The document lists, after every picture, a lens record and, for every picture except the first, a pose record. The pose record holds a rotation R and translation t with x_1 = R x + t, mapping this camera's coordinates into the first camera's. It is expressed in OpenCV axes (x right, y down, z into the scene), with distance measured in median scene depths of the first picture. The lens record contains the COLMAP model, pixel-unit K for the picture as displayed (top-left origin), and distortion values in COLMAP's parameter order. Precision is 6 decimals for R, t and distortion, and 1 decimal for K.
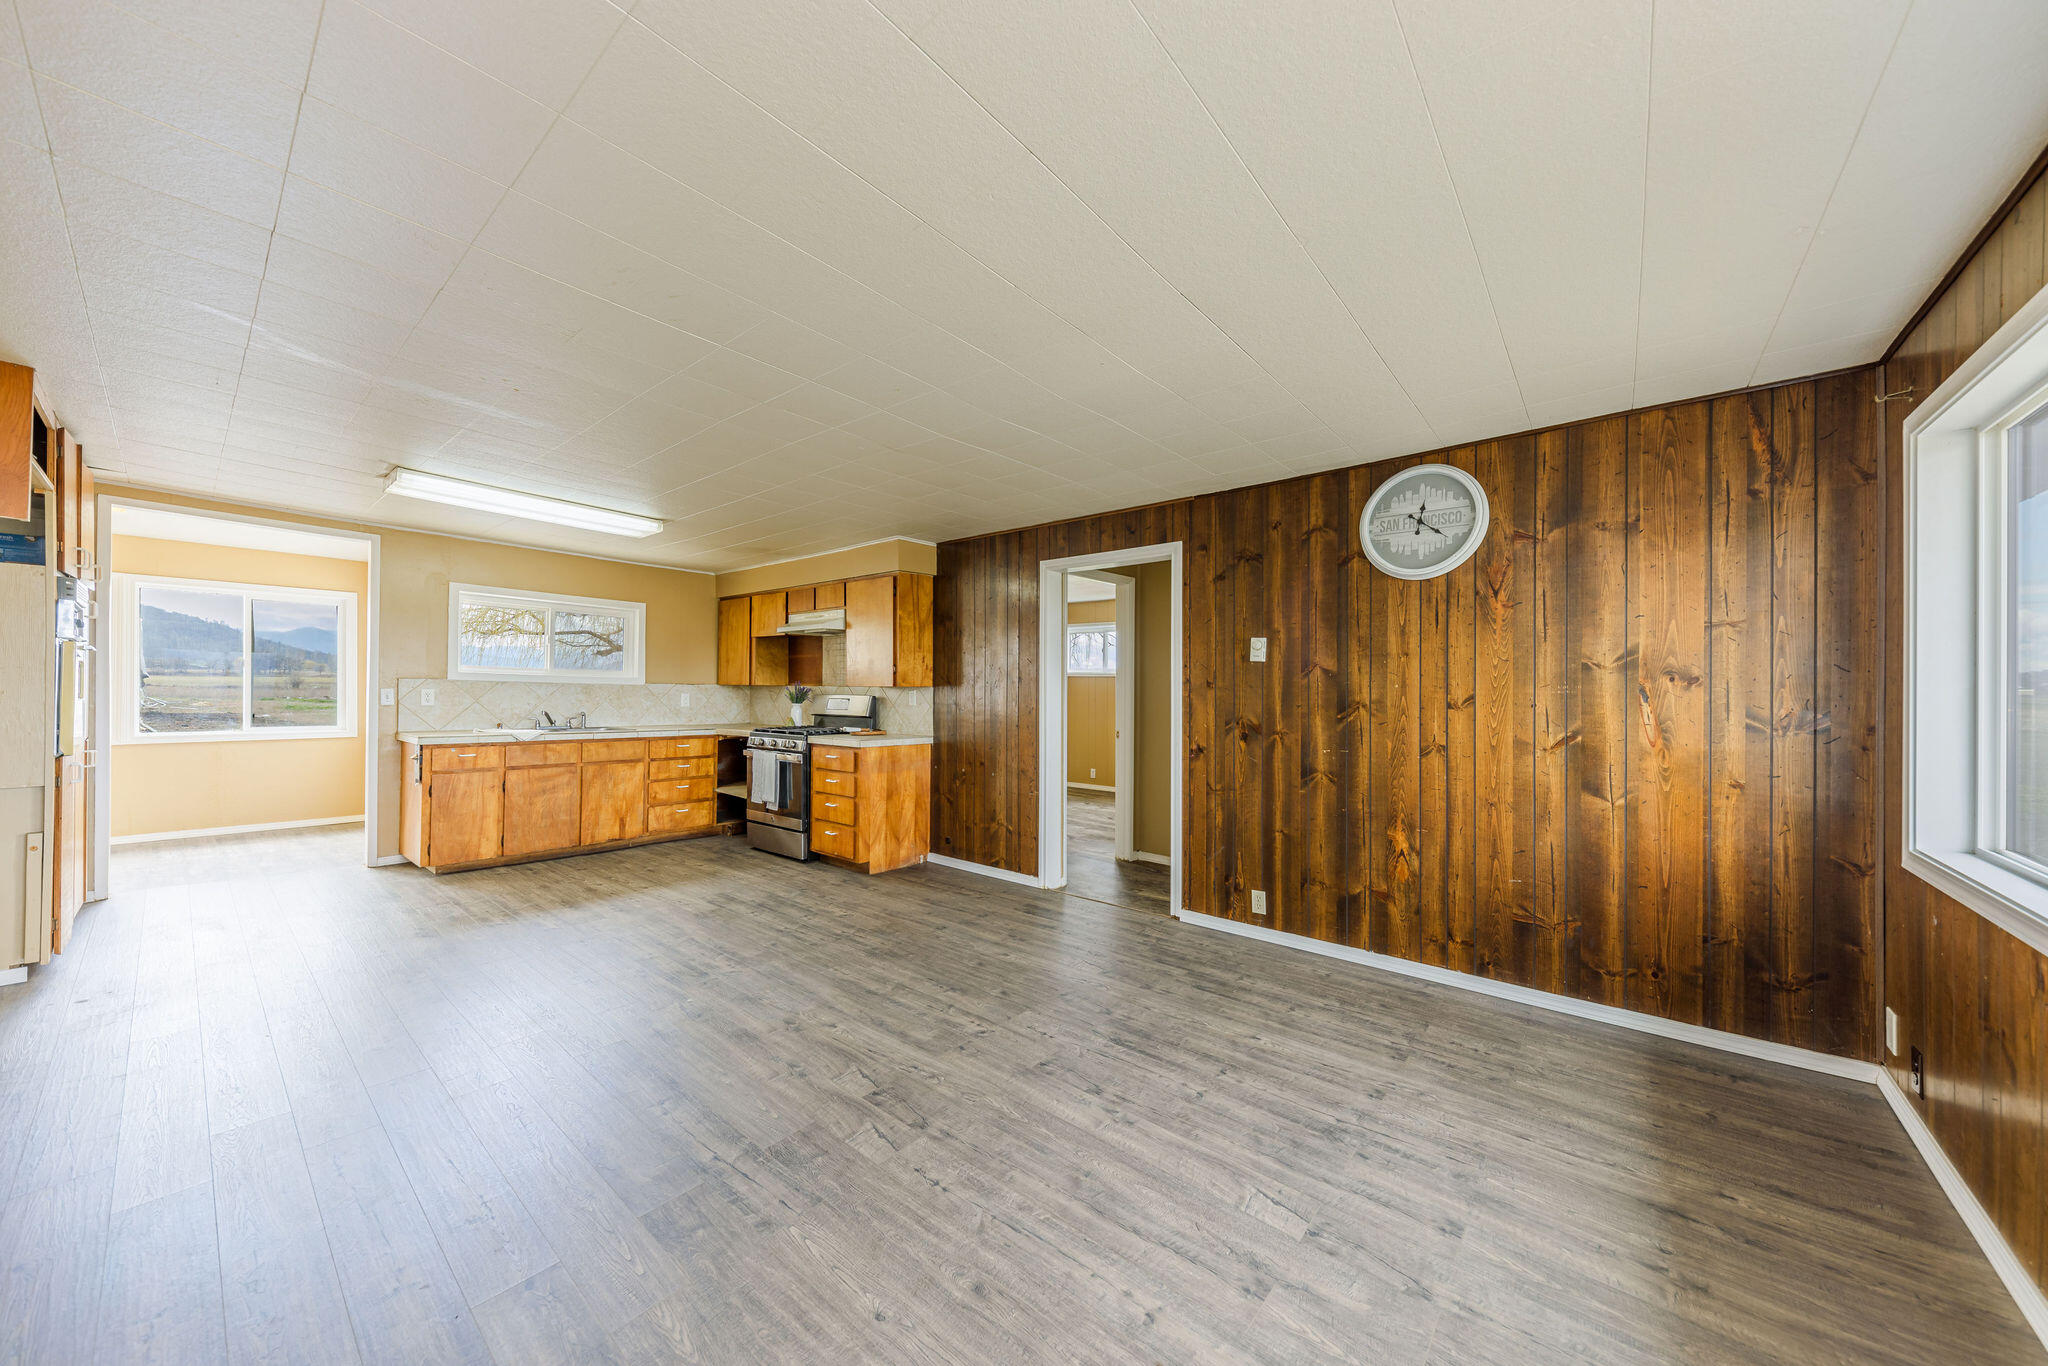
lens RADIAL K [[707.7, 0, 1030.9], [0, 707.7, 686.9], [0, 0, 1]] dist [0.007790, -0.001369]
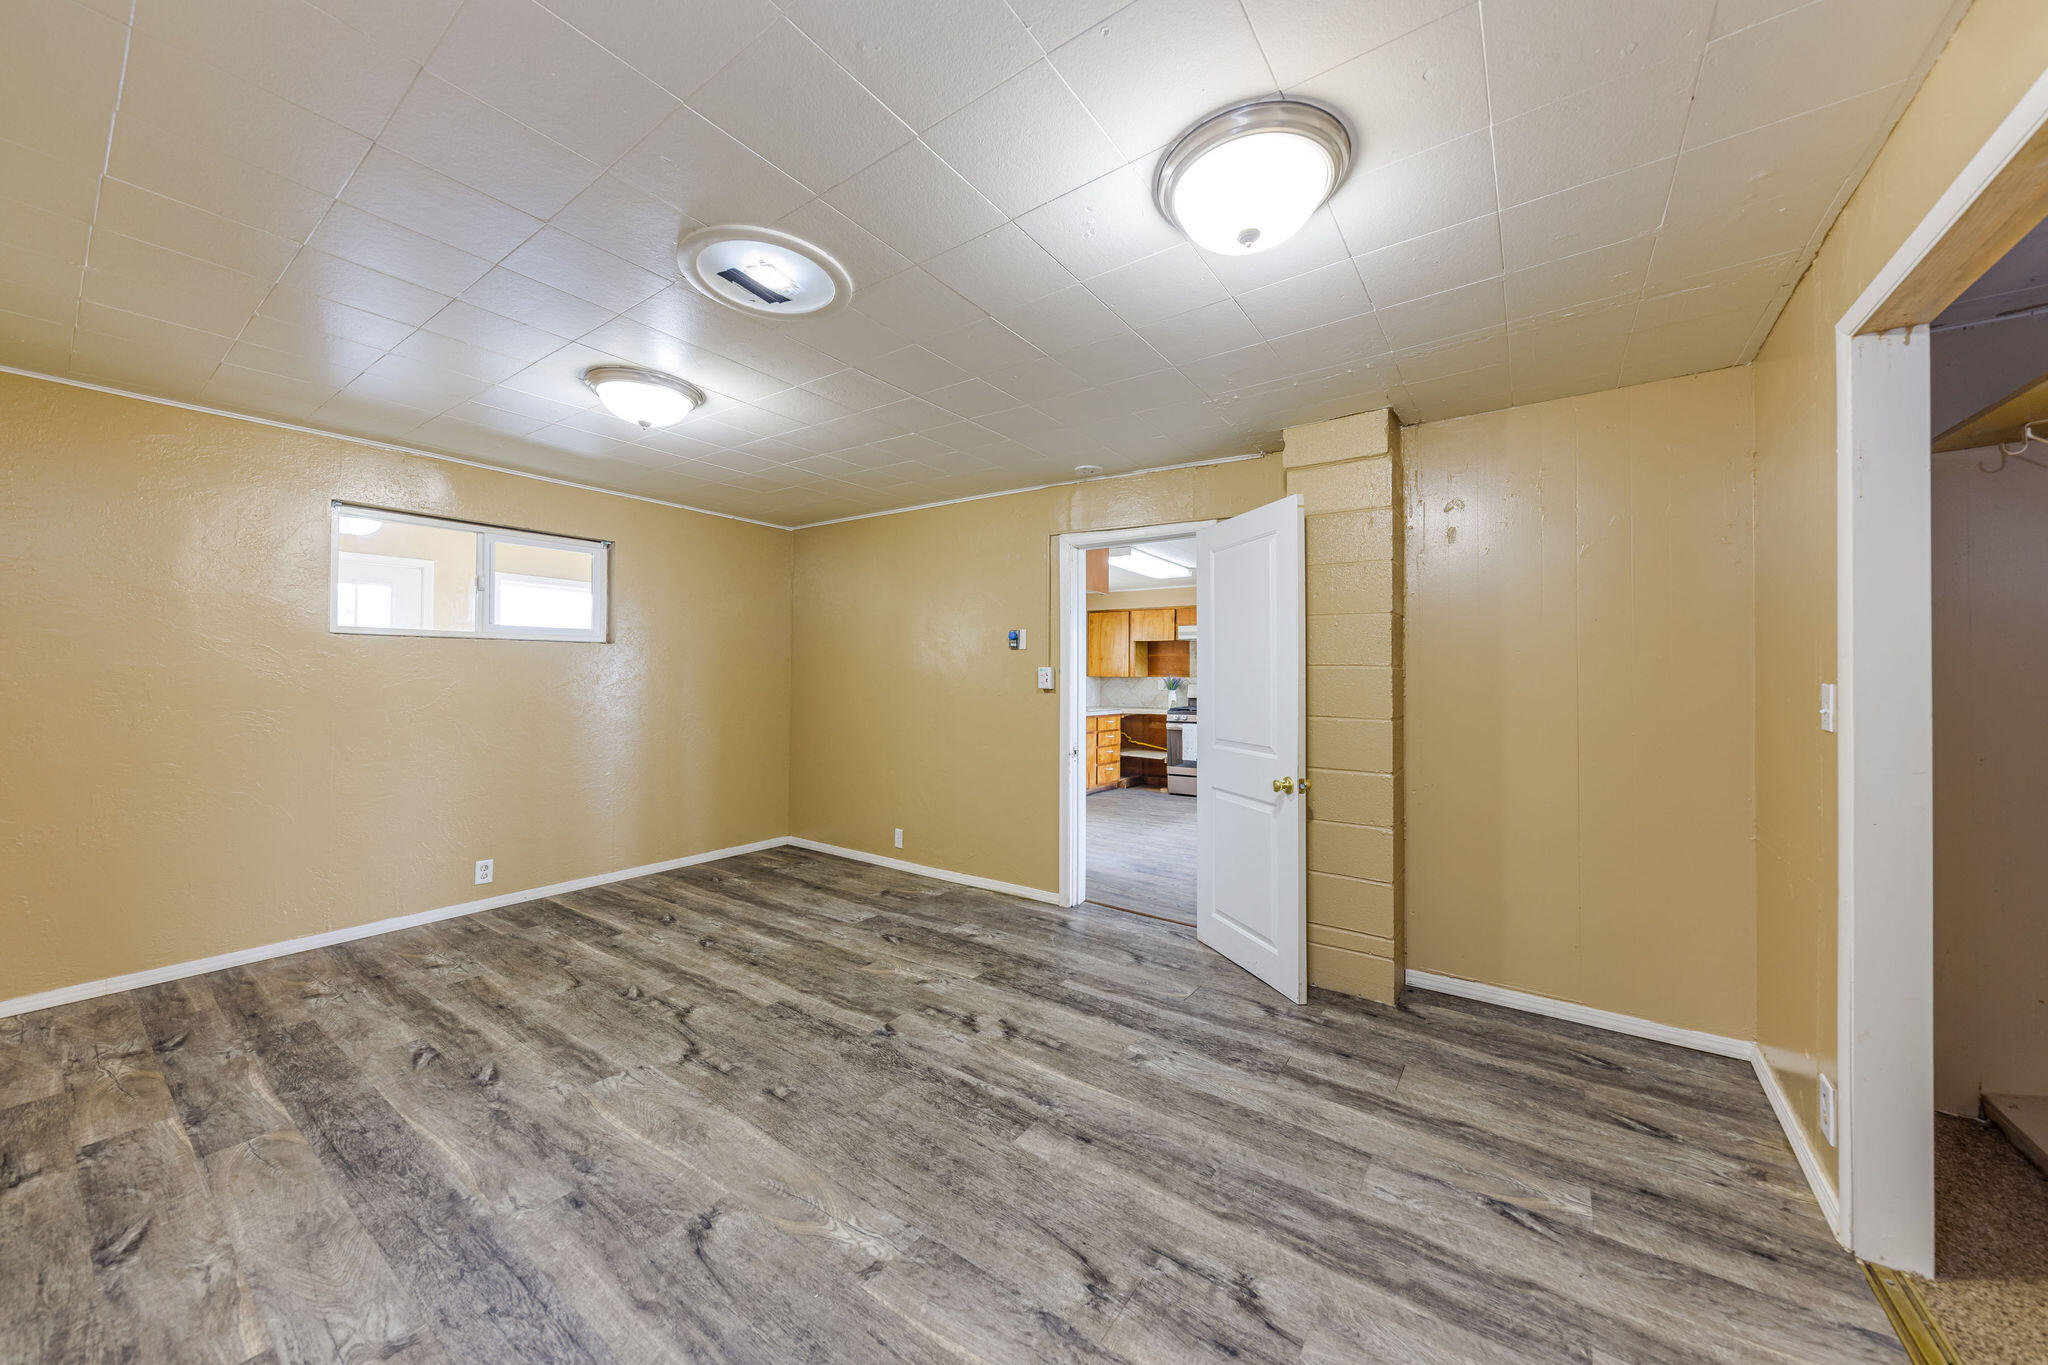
lens RADIAL K [[707.7, 0, 1035.1], [0, 707.7, 676.7], [0, 0, 1]] dist [0.007790, -0.001369]
pose [[0.996132, -0.016827, 0.086242, -0.856010], [0.016674, 0.999858, 0.002494, -0.012833], [-0.086272, -0.001046, 0.996271, -0.419718]]
